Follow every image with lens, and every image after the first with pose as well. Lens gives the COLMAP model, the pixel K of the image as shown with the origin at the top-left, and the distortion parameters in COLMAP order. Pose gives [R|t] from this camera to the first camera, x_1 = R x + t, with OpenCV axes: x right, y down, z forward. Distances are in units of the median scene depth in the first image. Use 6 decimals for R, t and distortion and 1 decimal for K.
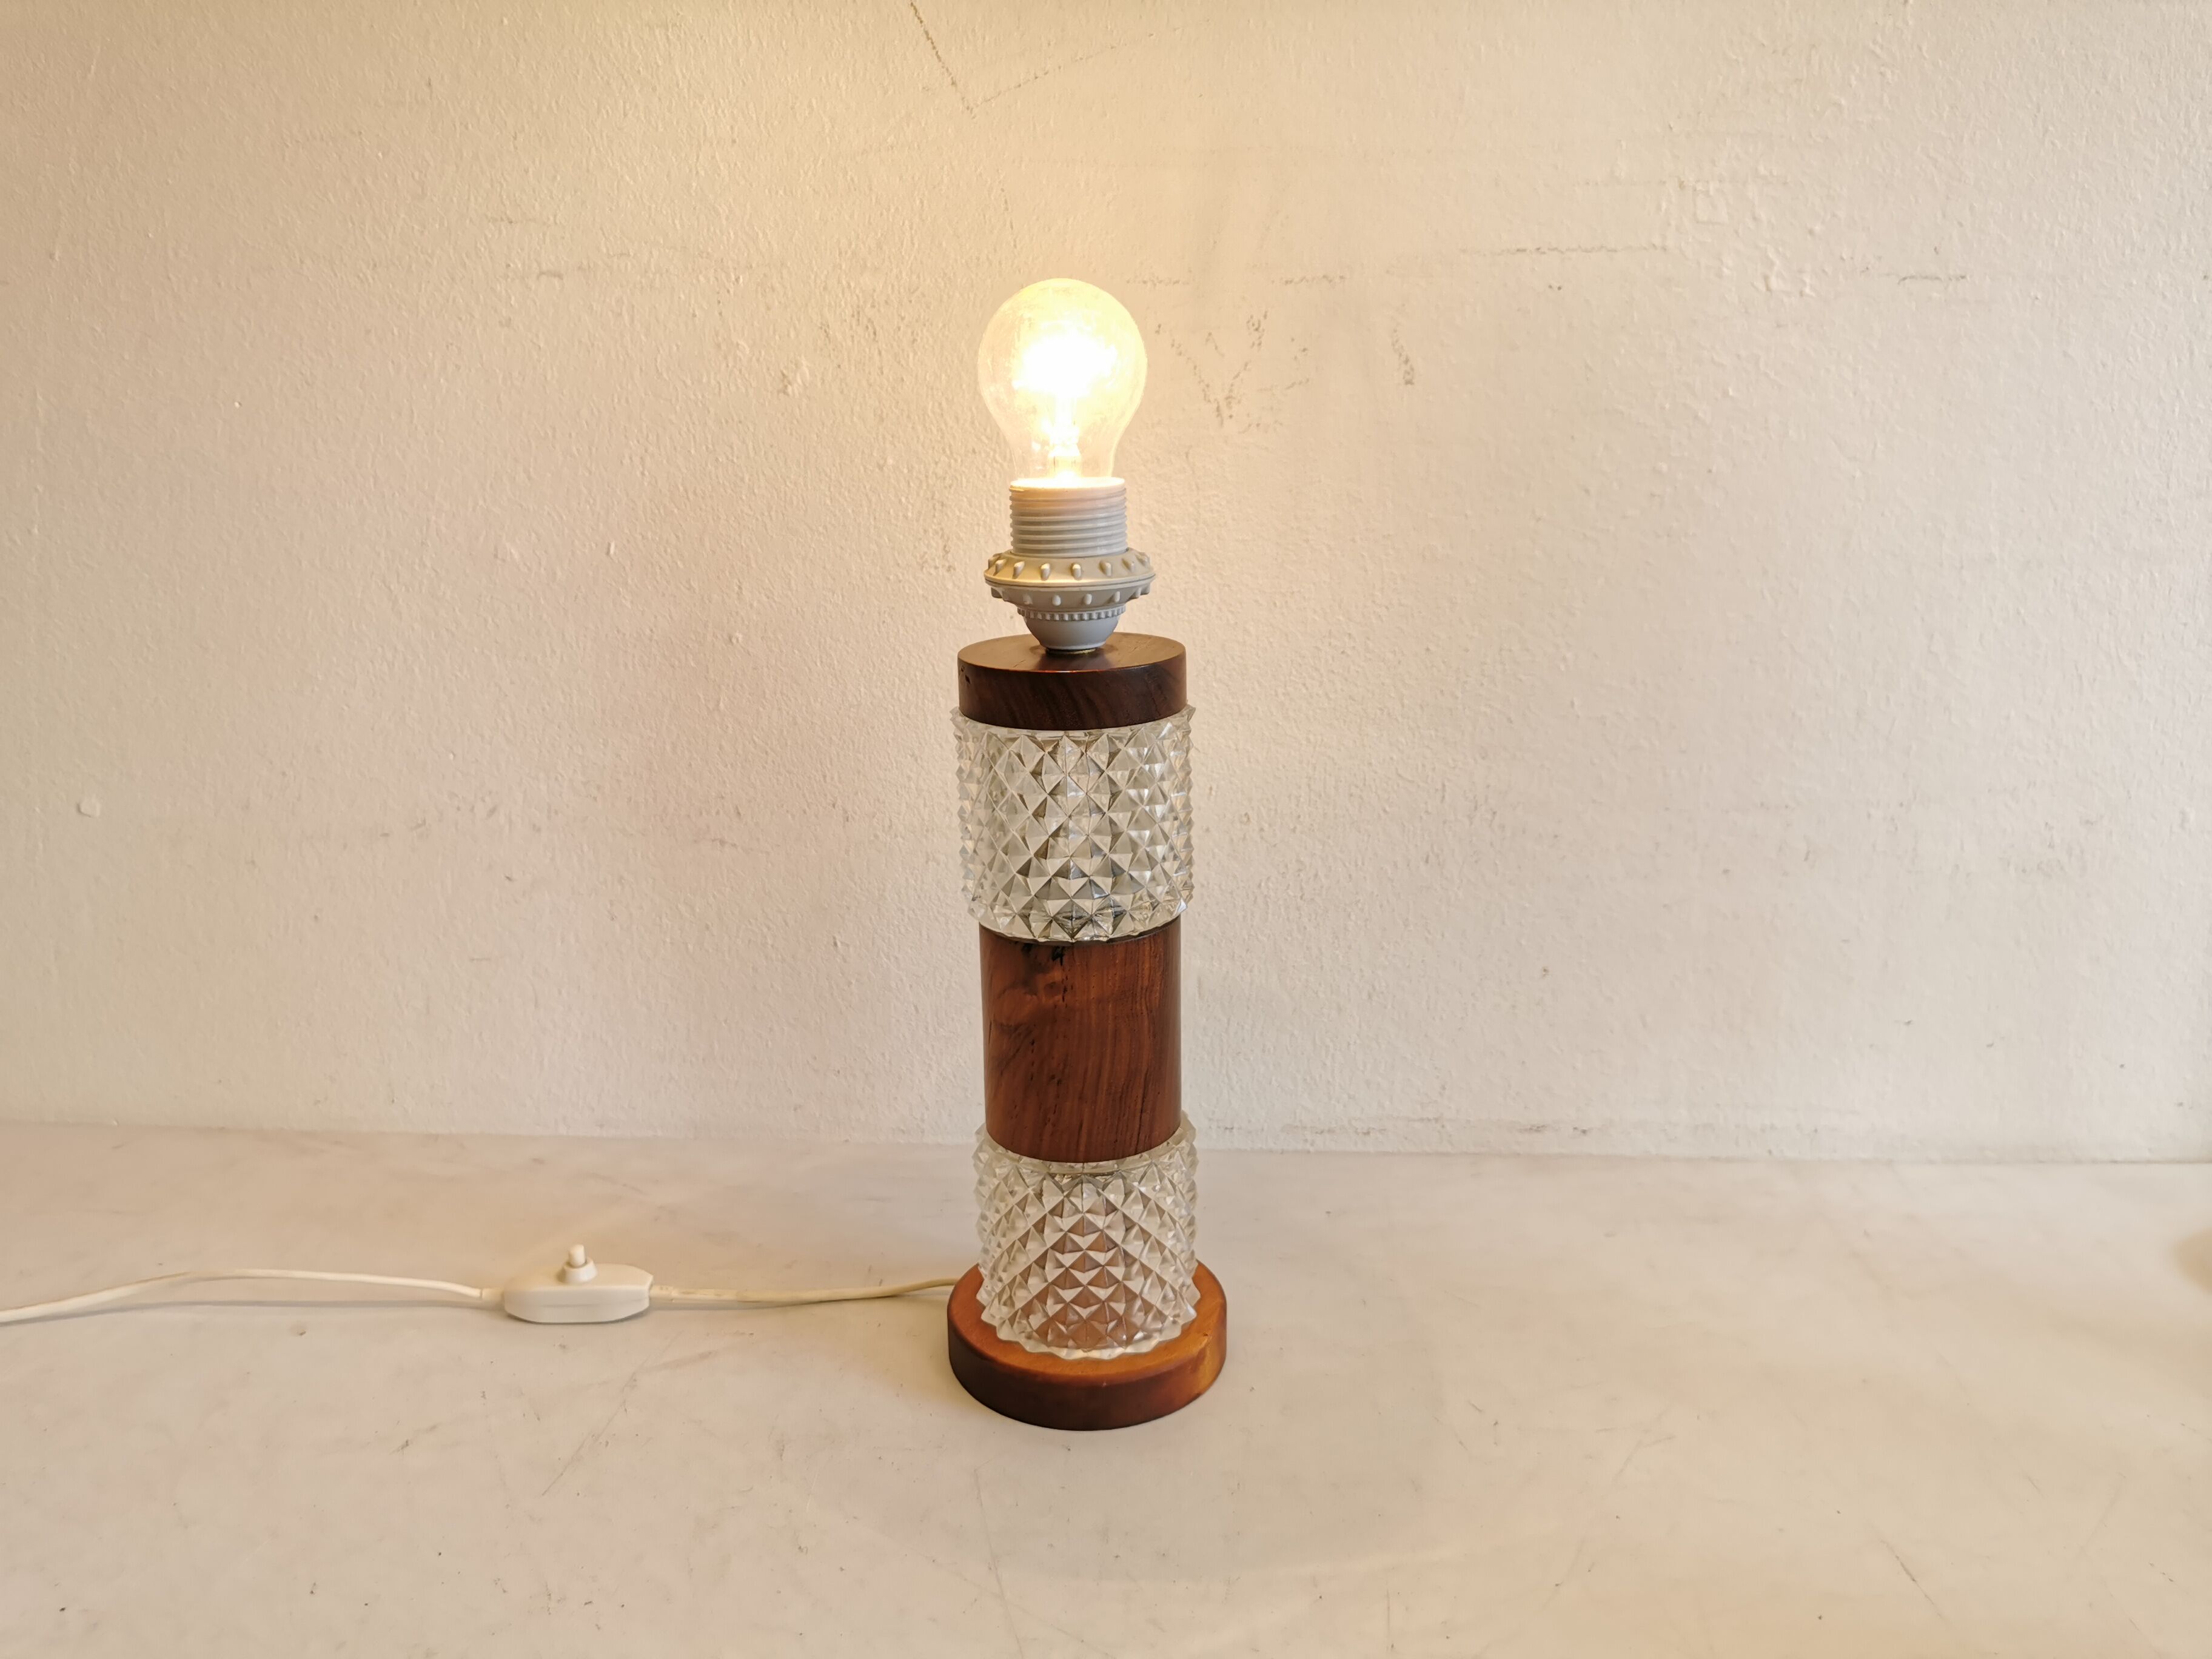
lens RADIAL K [[1743.9, 0, 1108.7], [0, 1743.9, 819.8], [0, 0, 1]] dist [0.027648, -0.070193]
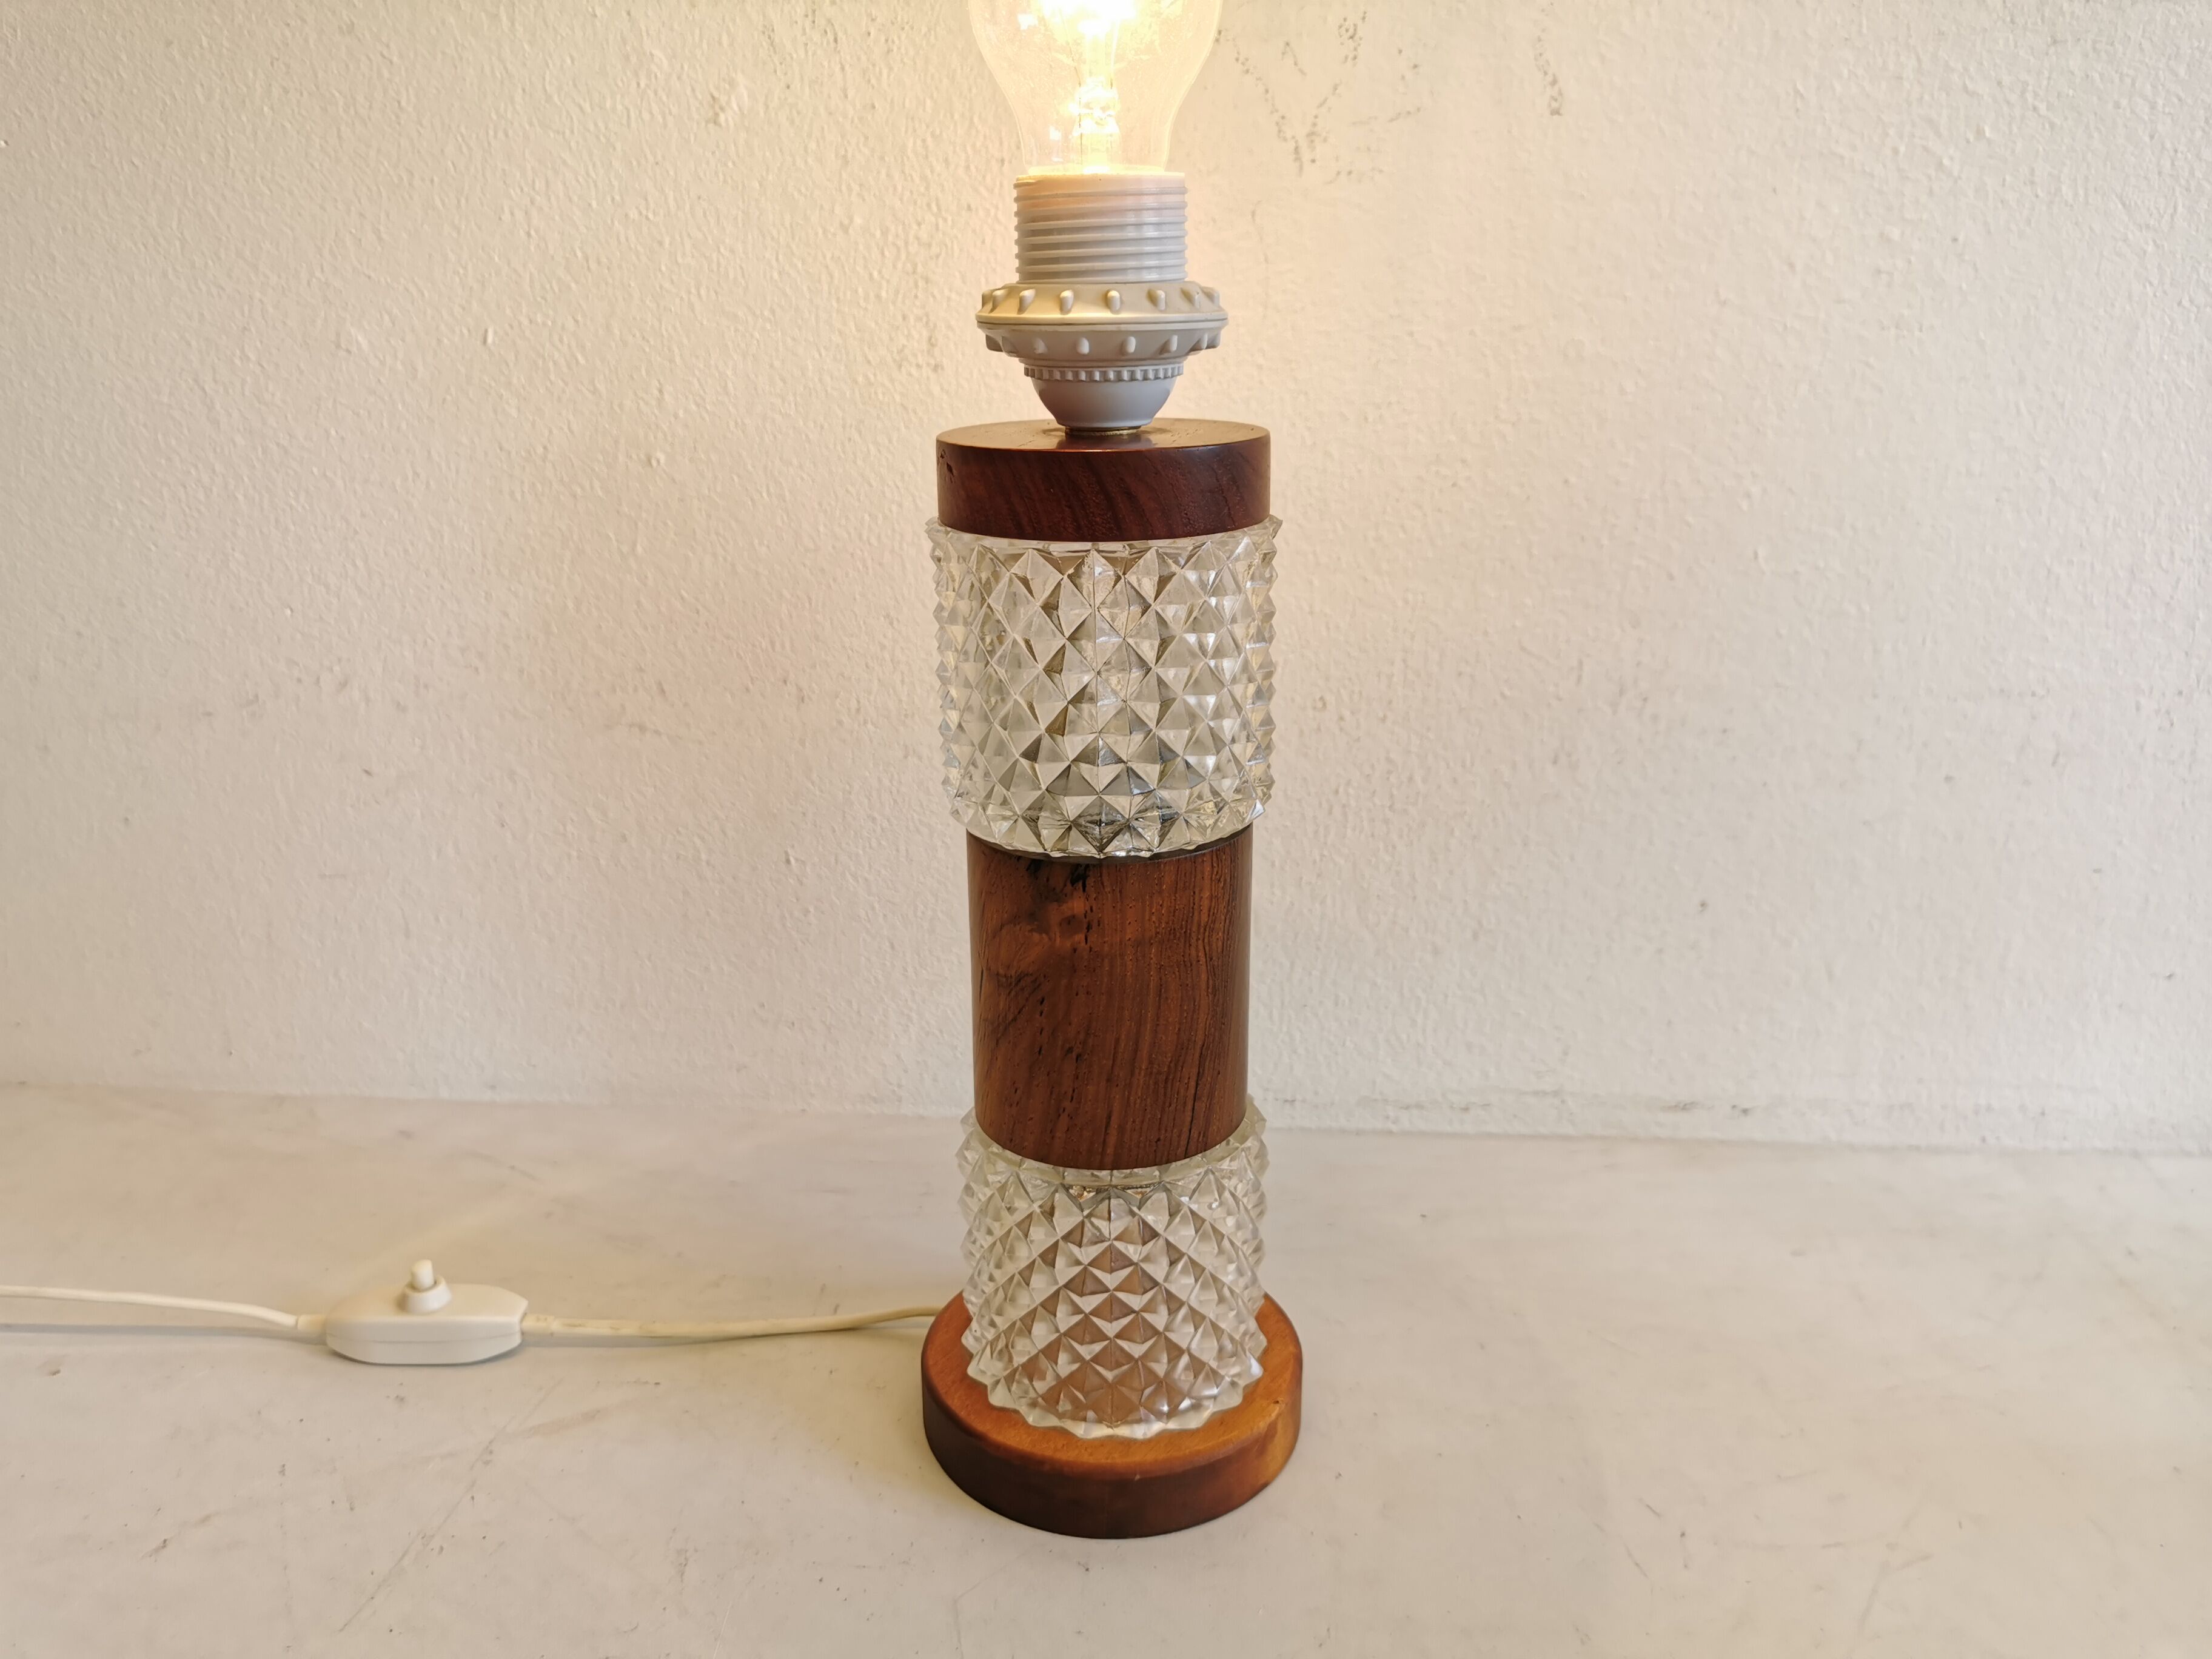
lens RADIAL K [[1743.9, 0, 1111.6], [0, 1743.9, 823.4], [0, 0, 1]] dist [0.027648, -0.070193]
pose [[0.999939, 0.010770, -0.002357, -0.012243], [-0.010658, 0.999004, 0.043323, 0.022016], [0.002821, -0.043295, 0.999058, 0.257407]]
